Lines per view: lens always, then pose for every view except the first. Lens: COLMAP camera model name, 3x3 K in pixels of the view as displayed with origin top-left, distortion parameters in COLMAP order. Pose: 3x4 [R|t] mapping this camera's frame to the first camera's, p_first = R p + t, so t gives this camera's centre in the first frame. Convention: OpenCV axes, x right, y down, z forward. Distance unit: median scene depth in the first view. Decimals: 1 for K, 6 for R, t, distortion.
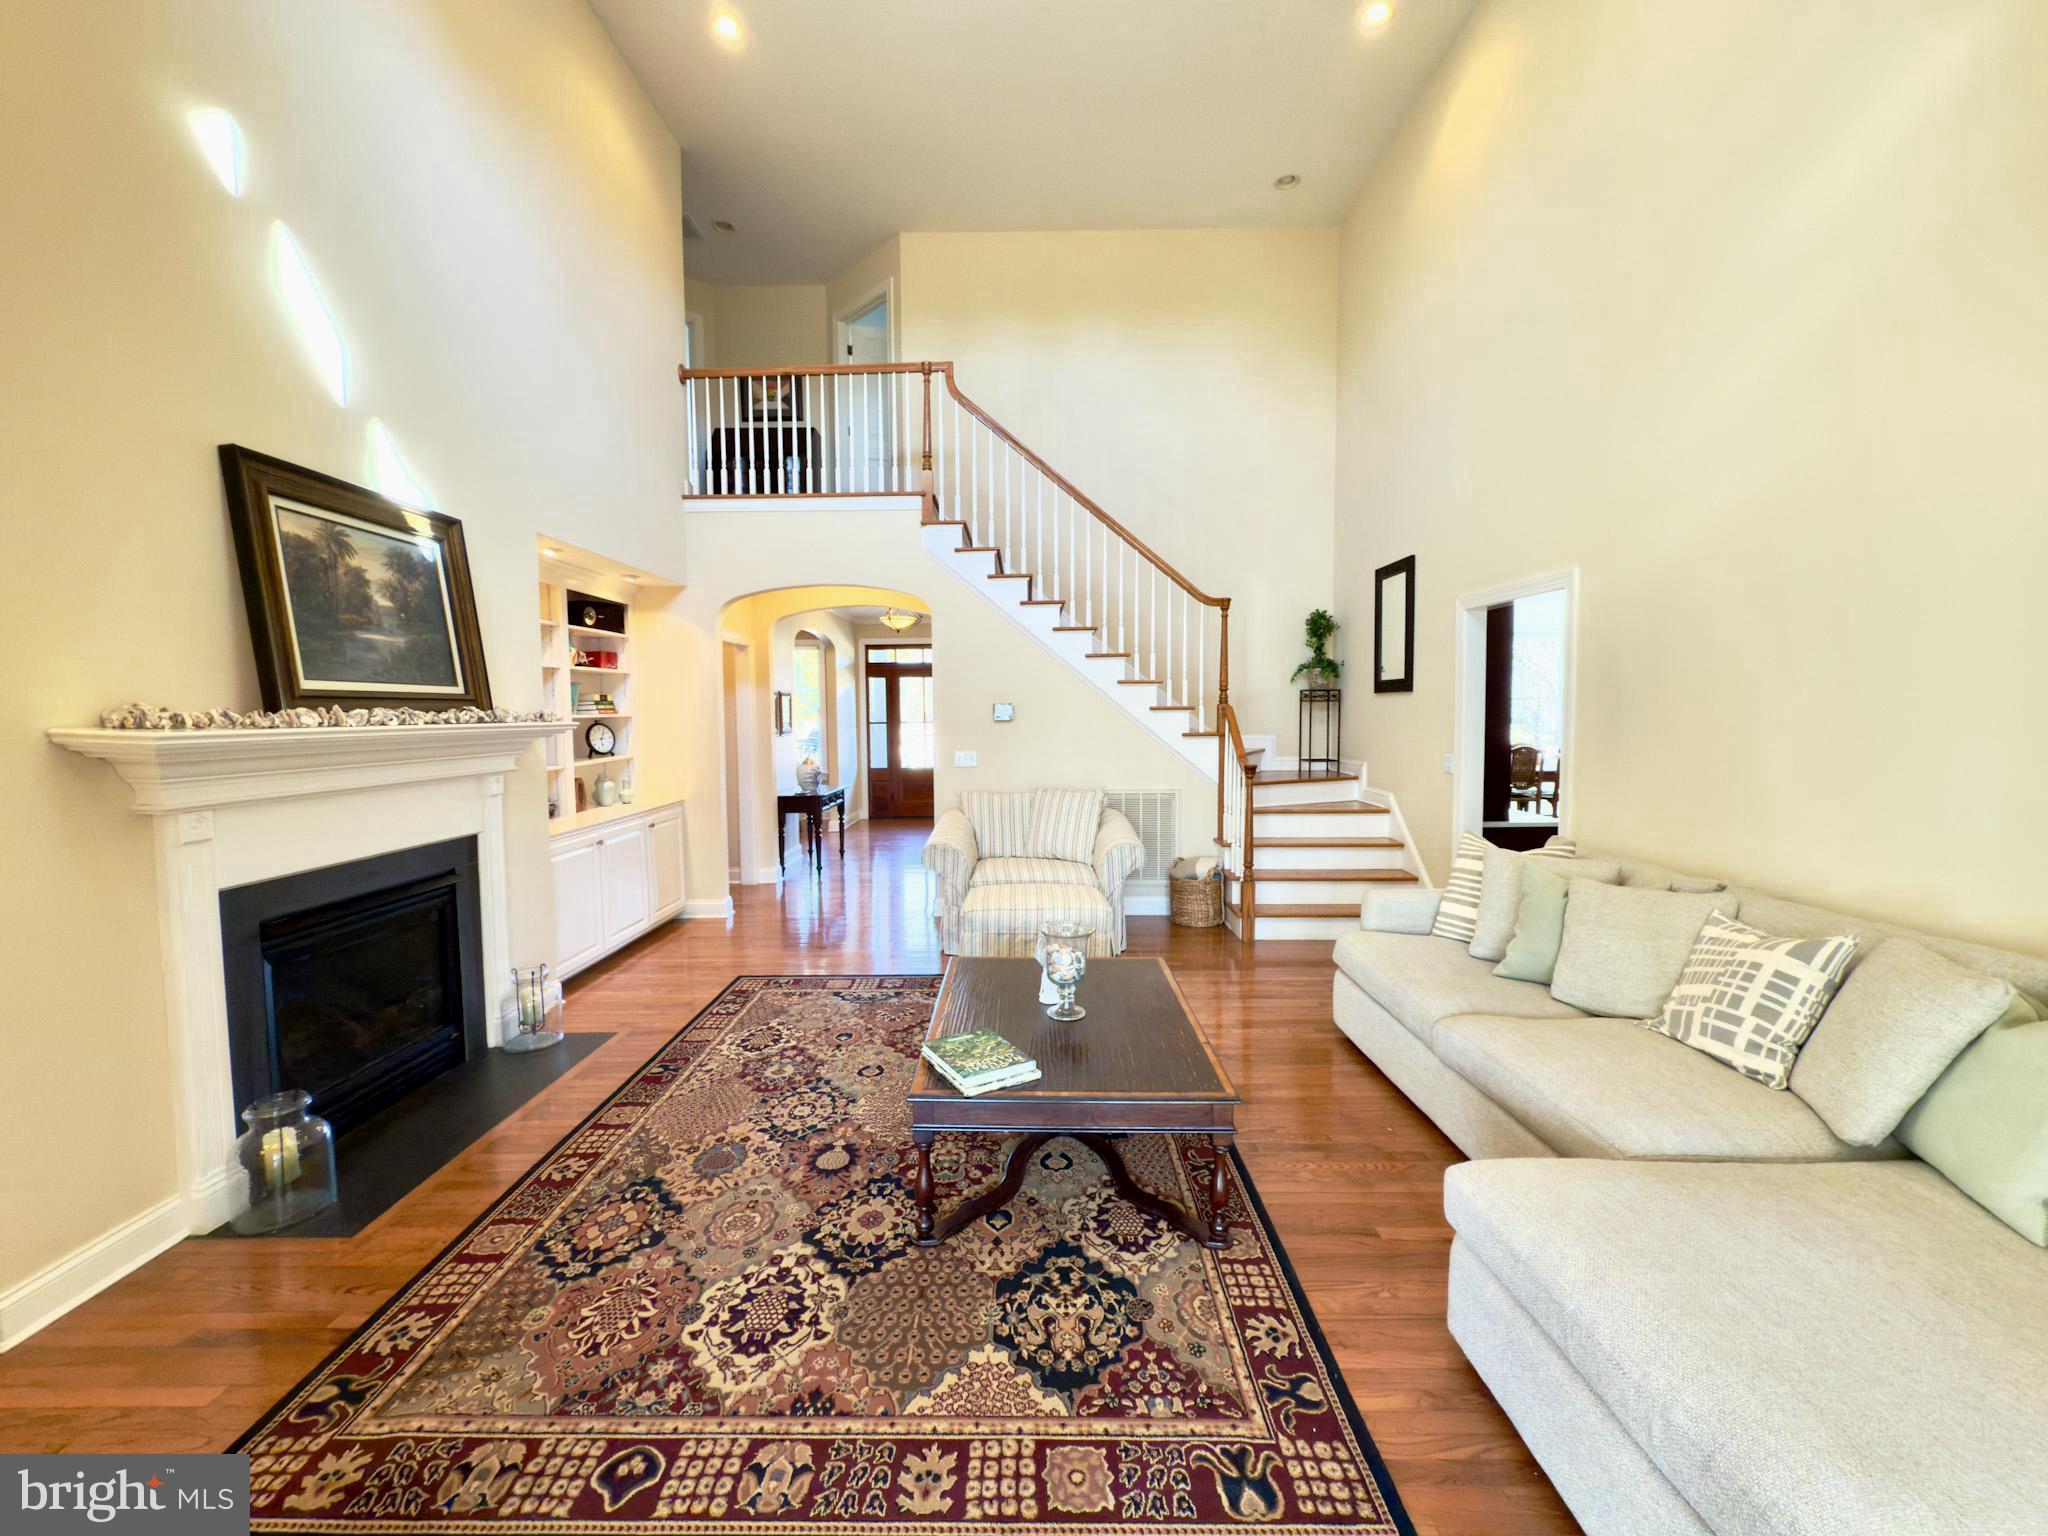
lens RADIAL K [[800.7, 0, 1019.1], [0, 800.7, 813.0], [0, 0, 1]] dist [-0.002403, 0.000008]
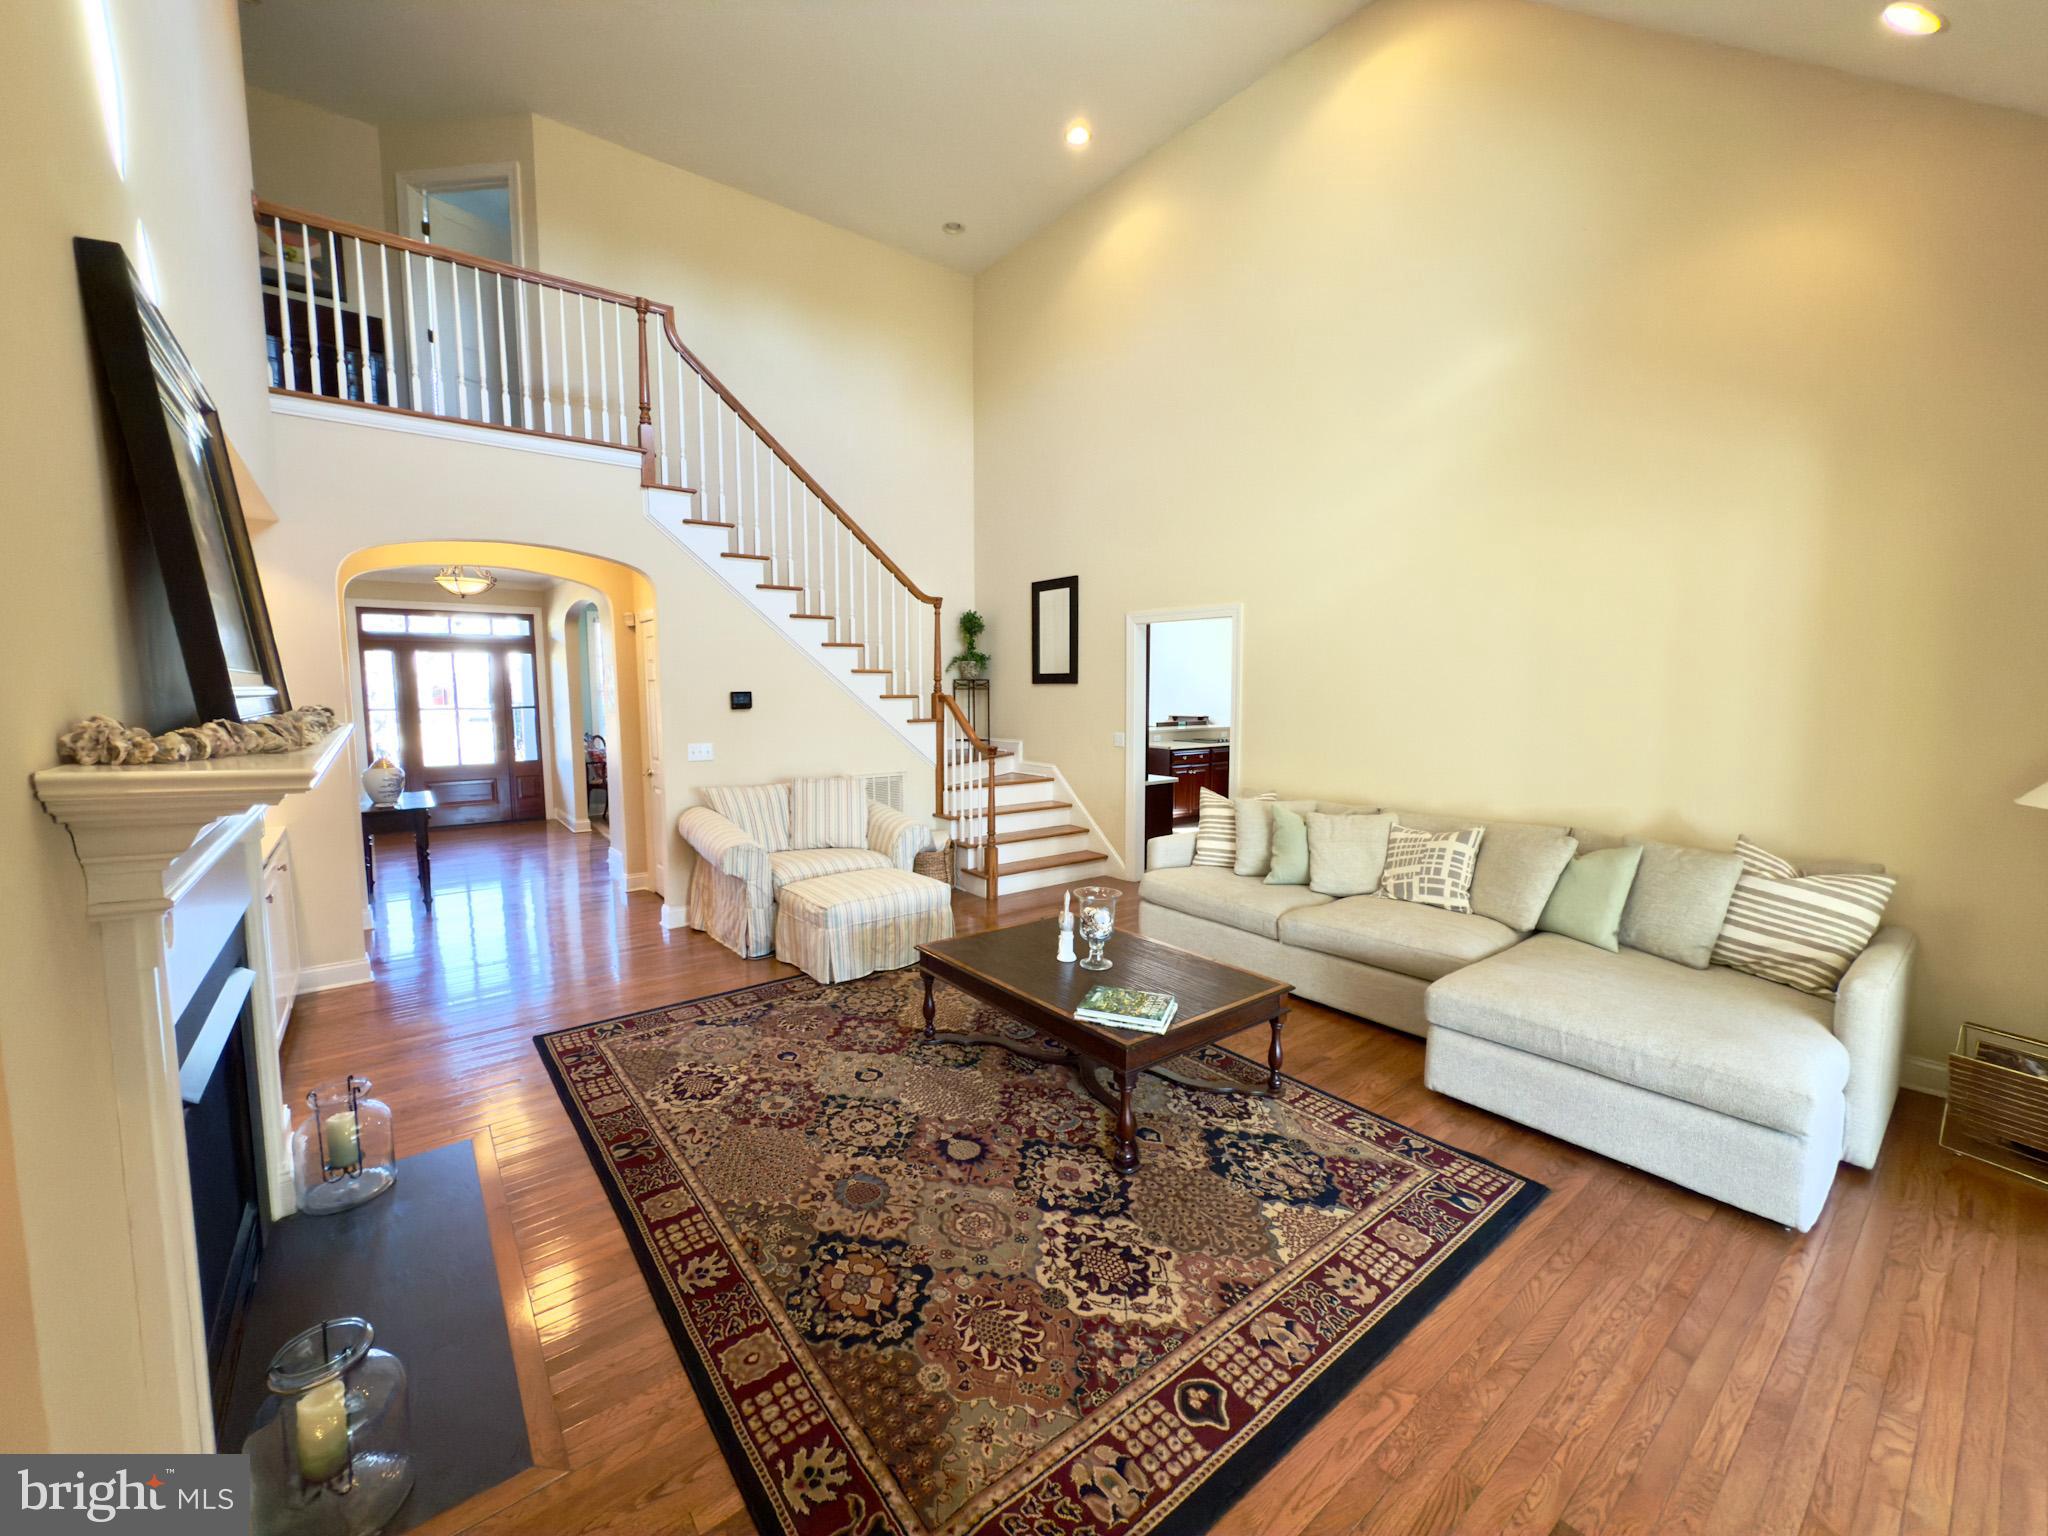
lens RADIAL K [[800.7, 0, 998.3], [0, 800.7, 799.4], [0, 0, 1]] dist [-0.002403, 0.000008]
pose [[0.788835, -0.074761, 0.610041, -0.692989], [0.070516, 0.997029, 0.031003, -0.032390], [-0.610546, 0.018561, 0.791763, 0.145329]]
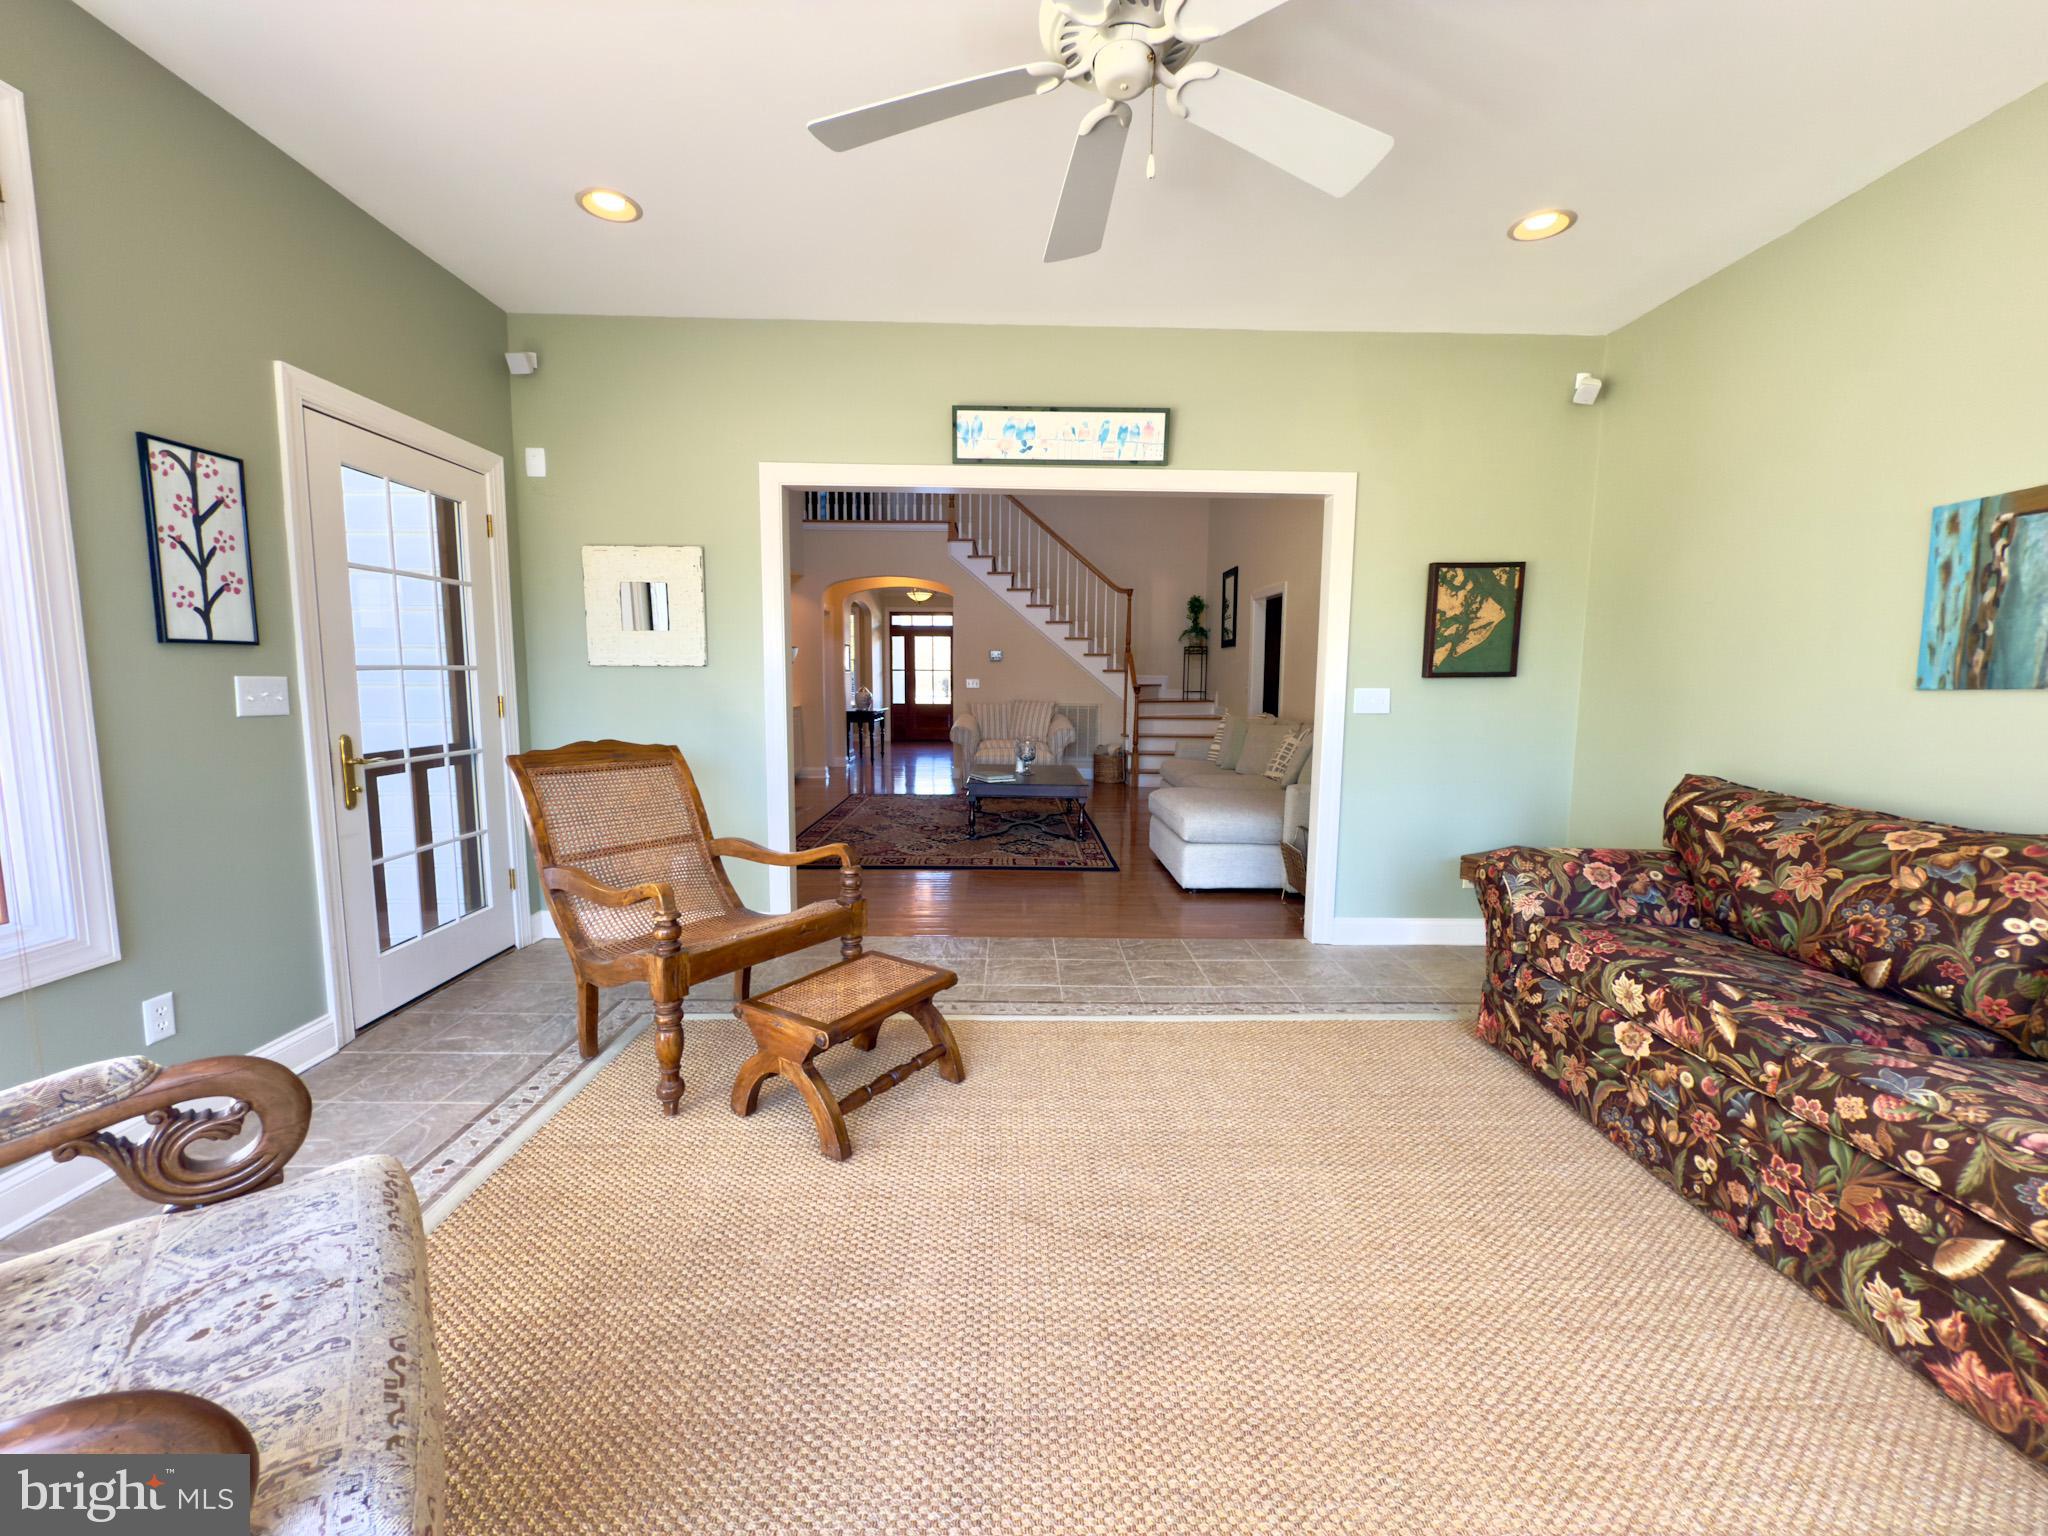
lens RADIAL K [[800.7, 0, 1009.7], [0, 800.7, 810.8], [0, 0, 1]] dist [-0.002403, 0.000008]
pose [[0.999819, 0.013803, 0.013121, -0.015737], [-0.014283, 0.999206, 0.037193, 0.257301], [-0.012597, -0.037373, 0.999222, -1.291998]]
